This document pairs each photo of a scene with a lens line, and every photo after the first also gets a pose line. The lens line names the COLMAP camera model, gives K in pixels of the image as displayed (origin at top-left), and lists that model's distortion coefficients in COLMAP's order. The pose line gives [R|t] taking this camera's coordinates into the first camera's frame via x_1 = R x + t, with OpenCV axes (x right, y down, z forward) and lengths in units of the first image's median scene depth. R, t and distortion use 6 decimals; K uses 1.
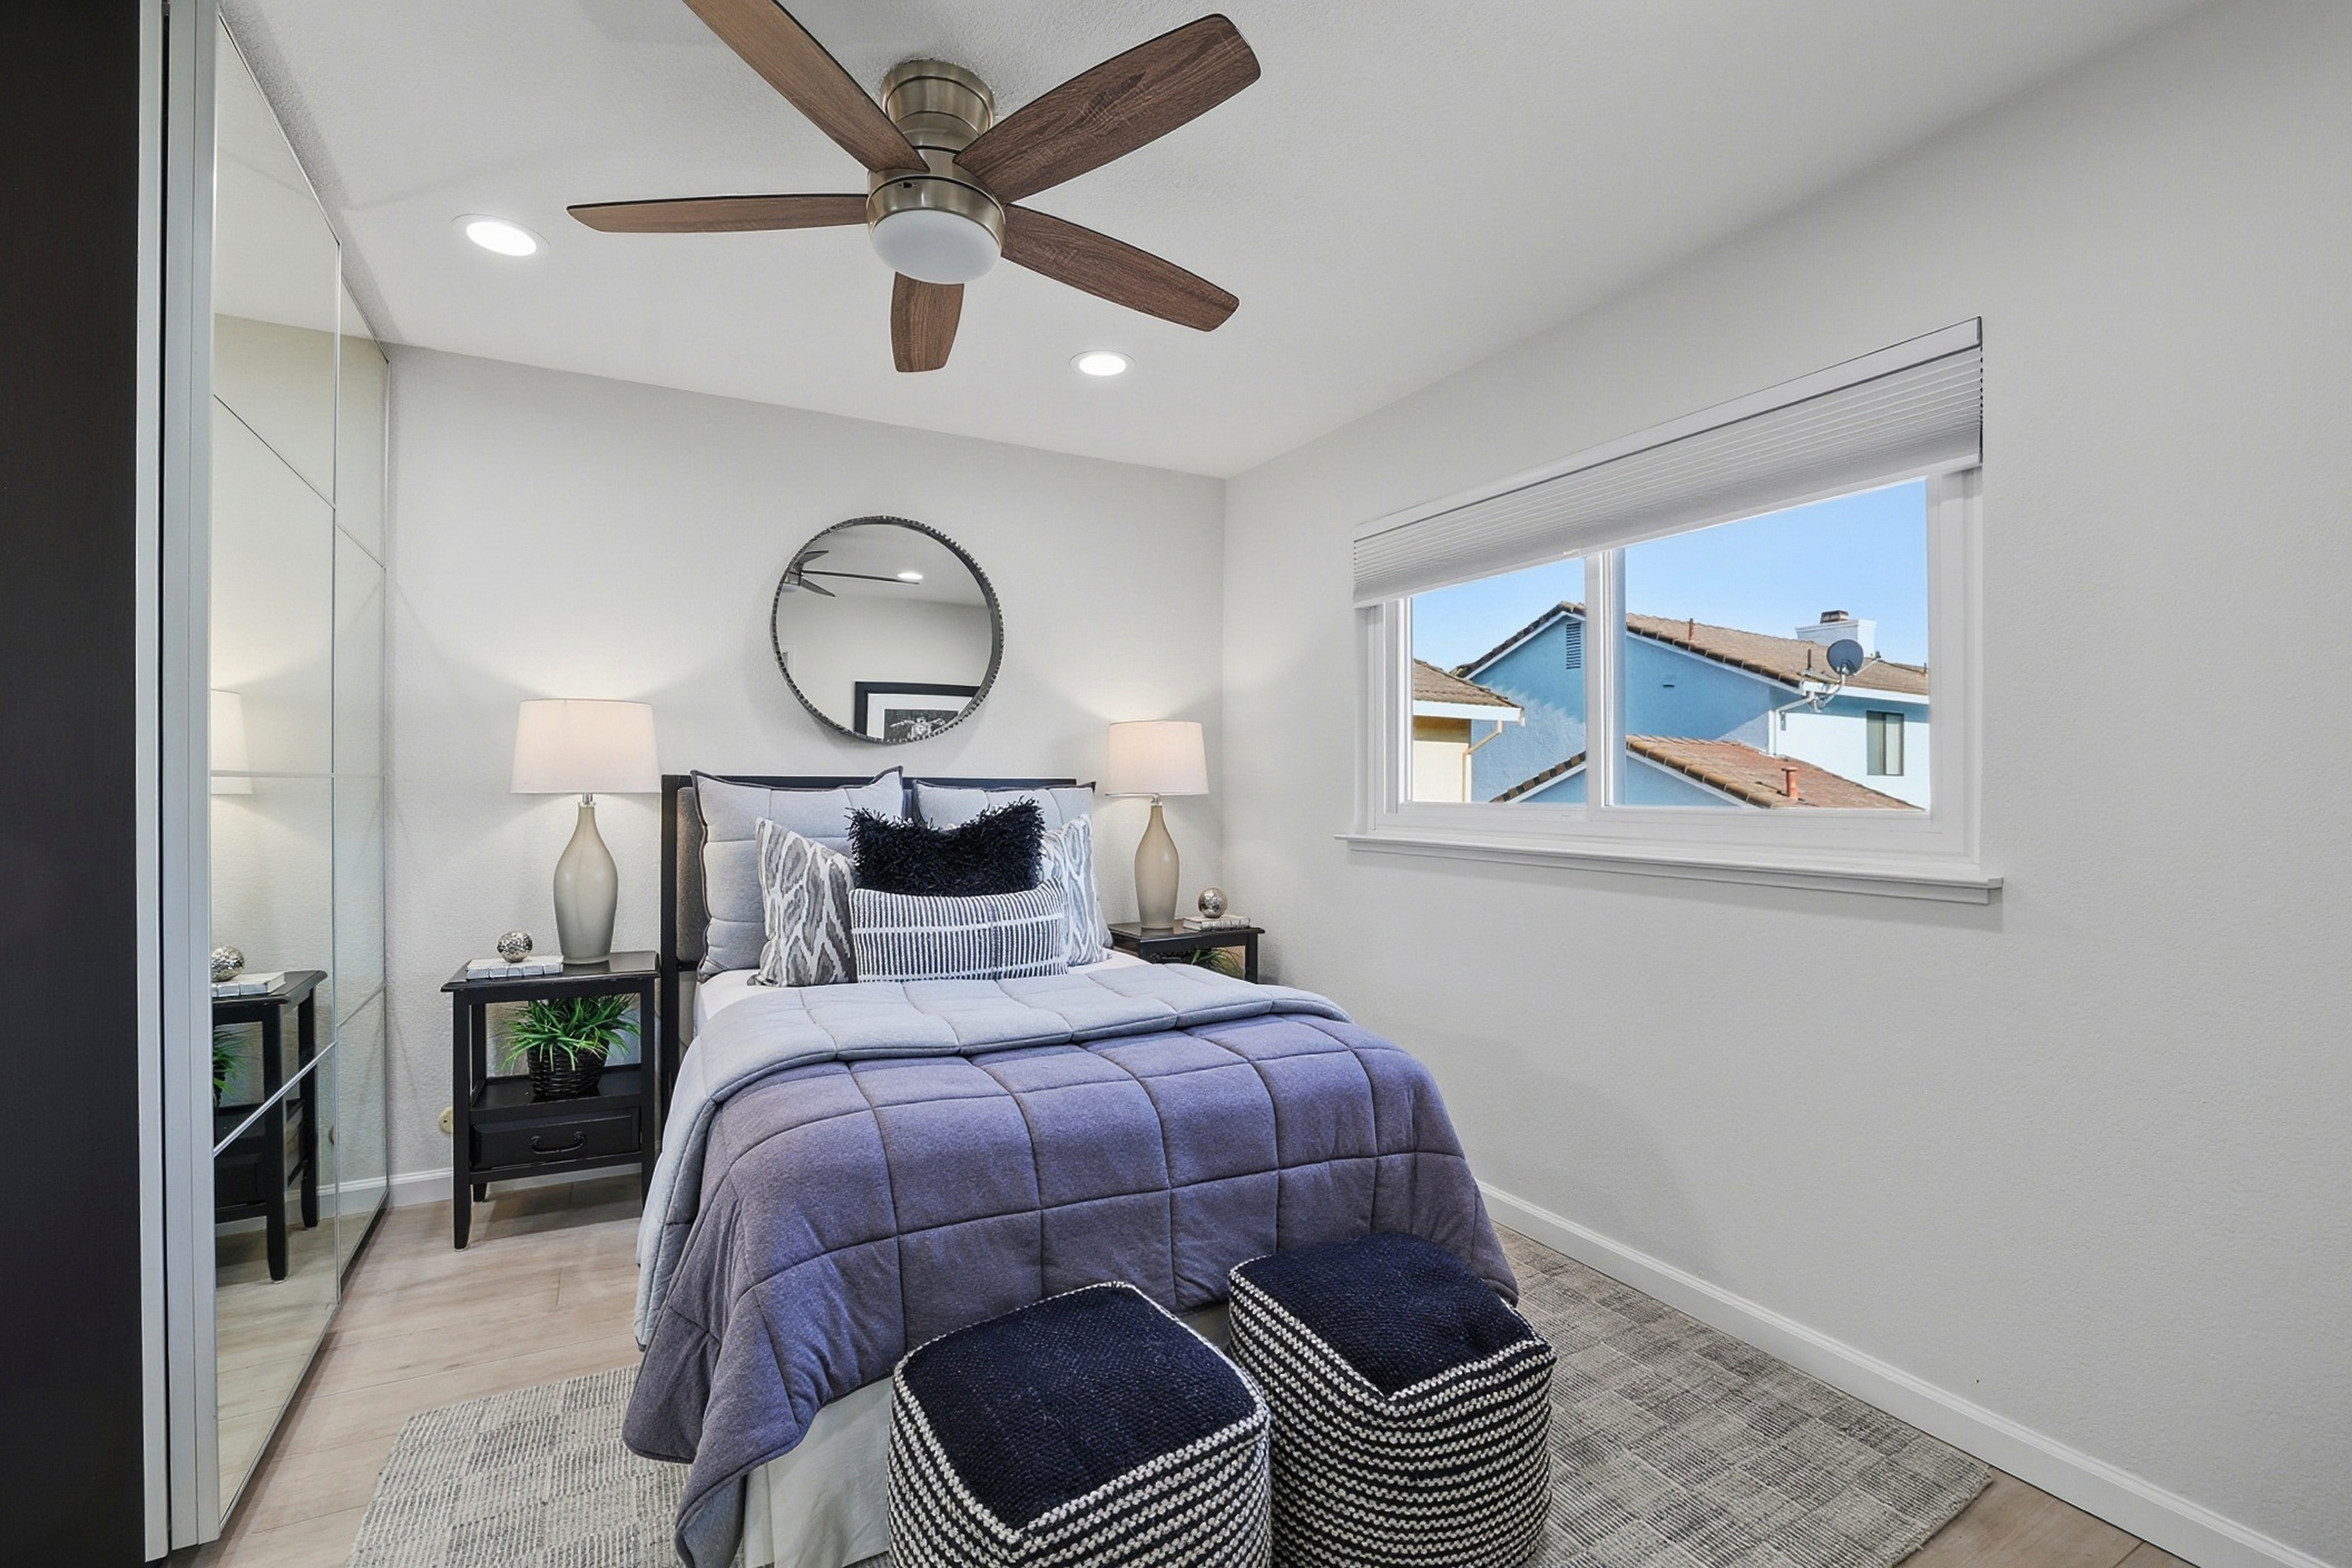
lens RADIAL K [[1038.3, 0, 1168.1], [0, 1038.3, 800.8], [0, 0, 1]] dist [-0.057017, 0.017621]
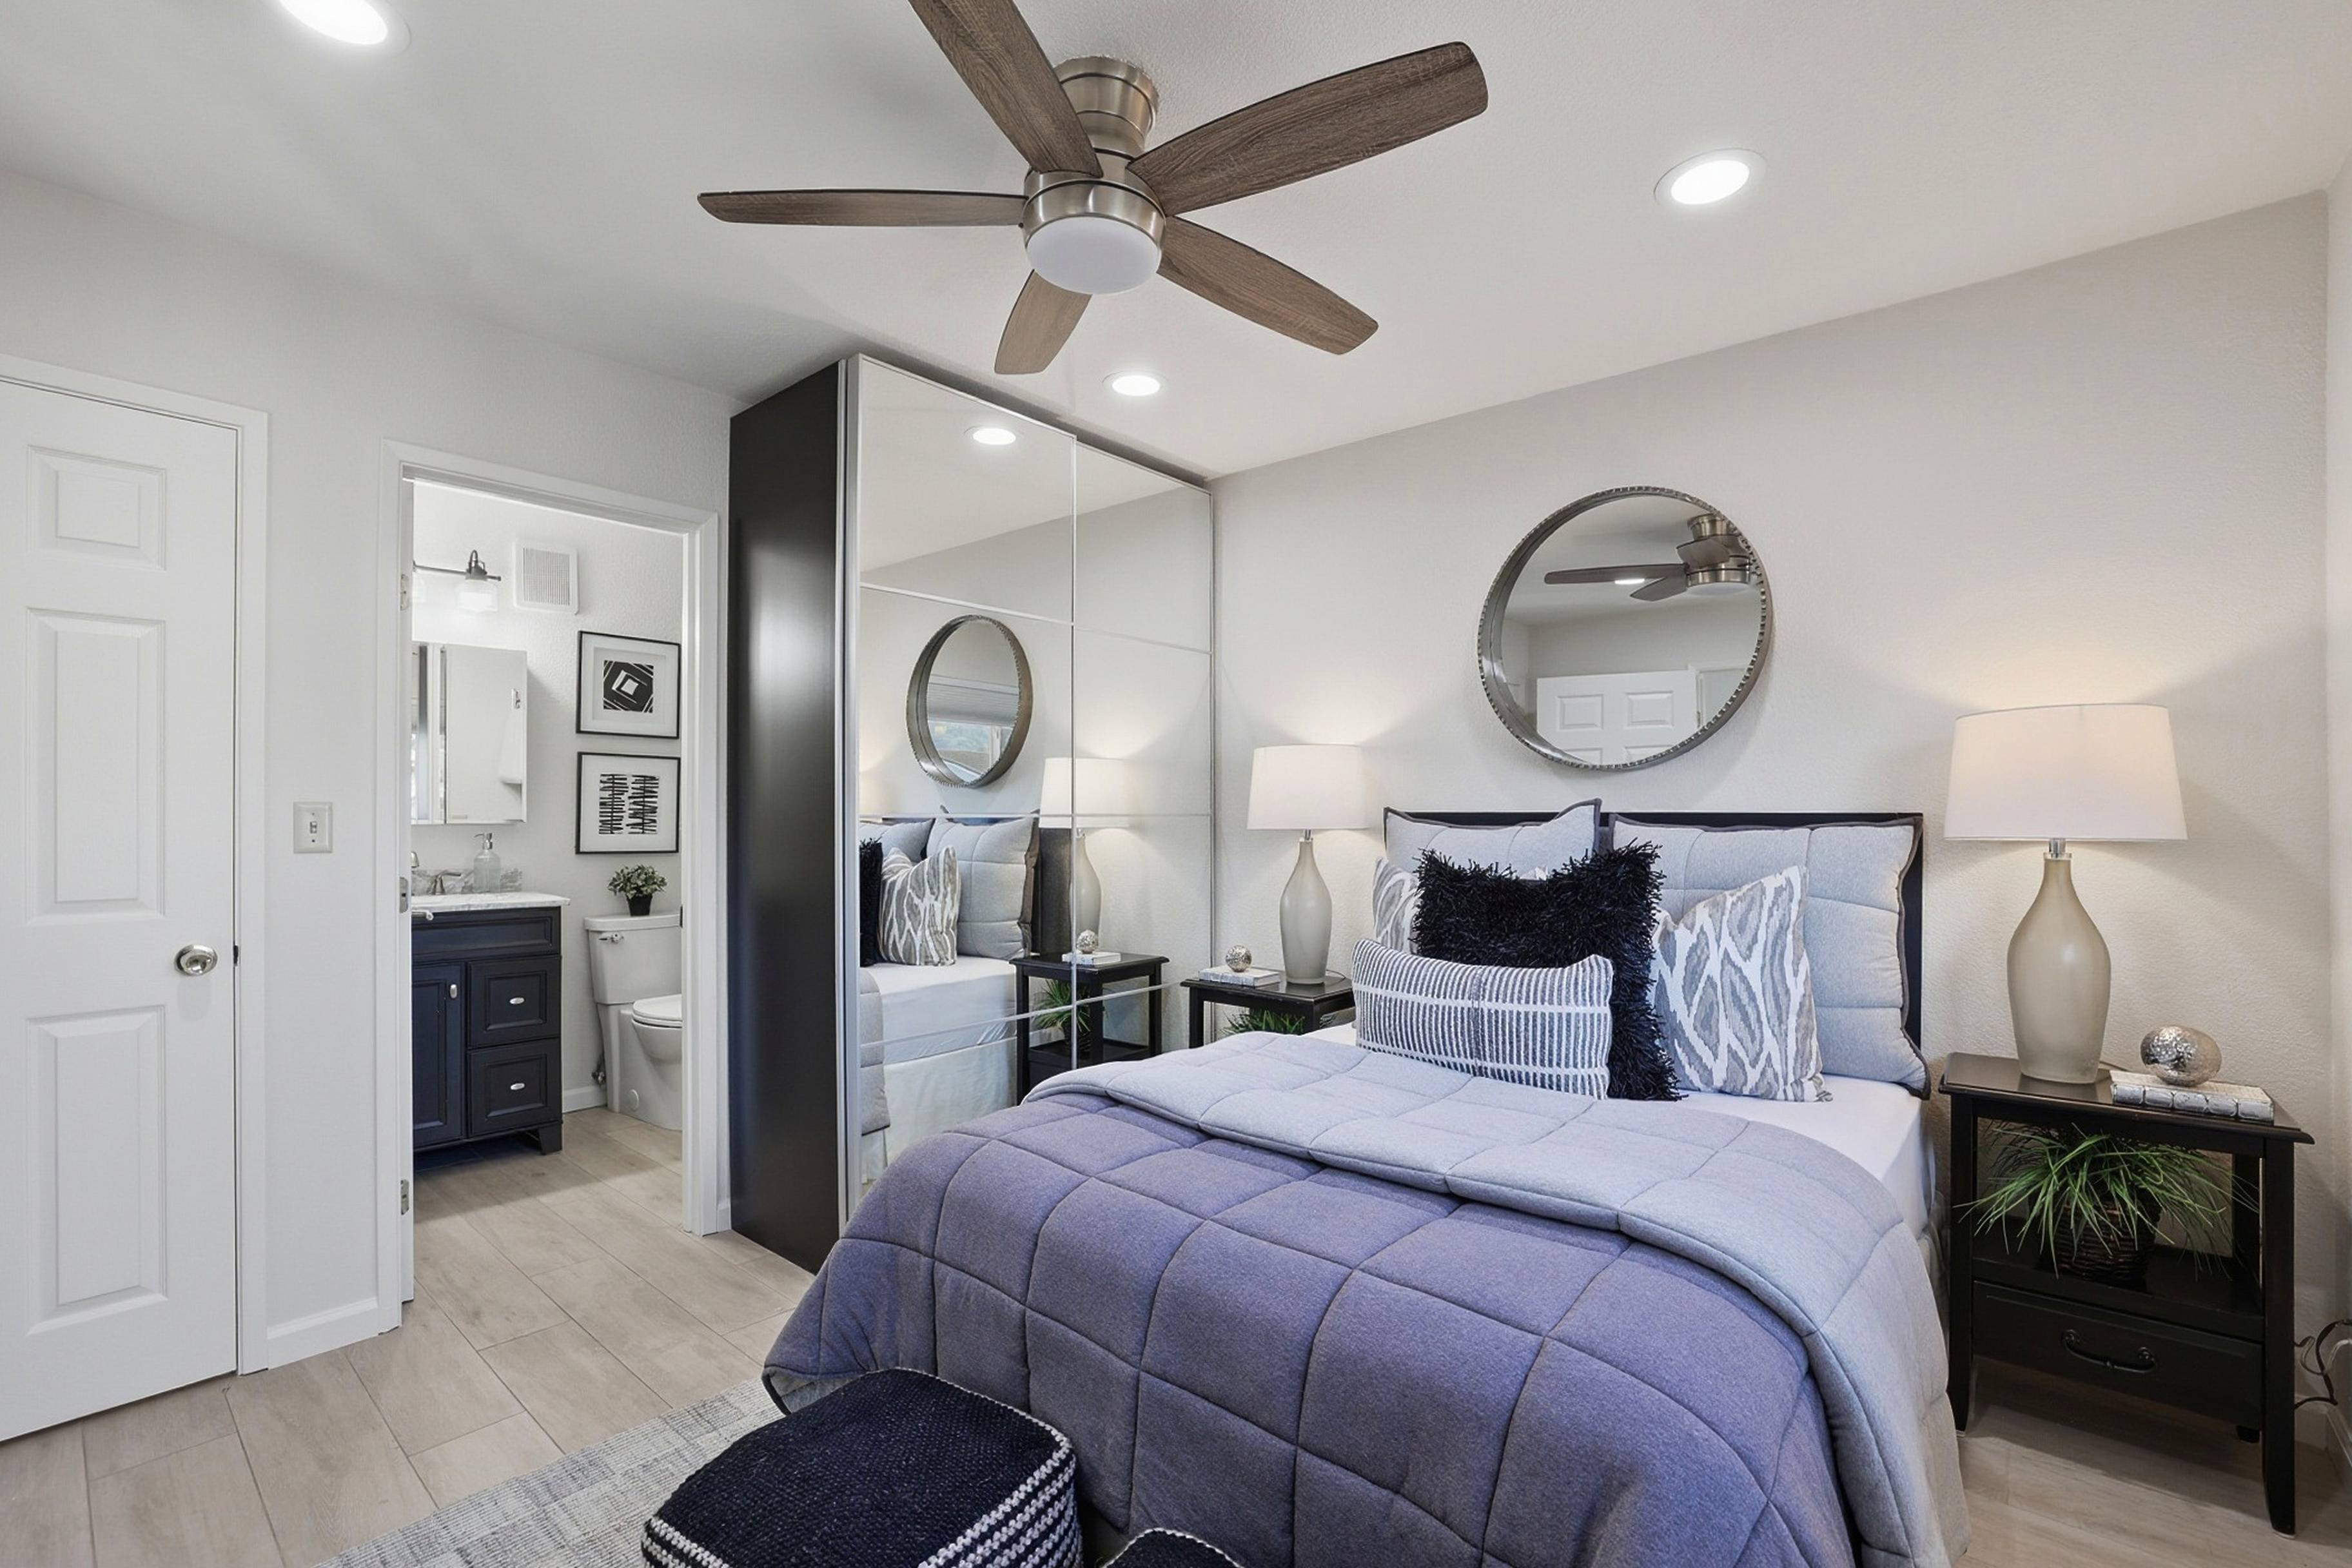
lens RADIAL K [[1063.1, 0, 1173.0], [0, 1063.1, 801.3], [0, 0, 1]] dist [-0.002454, -0.000308]
pose [[0.349710, -0.014049, -0.936753, 0.476124], [-0.007207, 0.999818, -0.017686, -0.016991], [0.936830, 0.012936, 0.349545, 0.474610]]
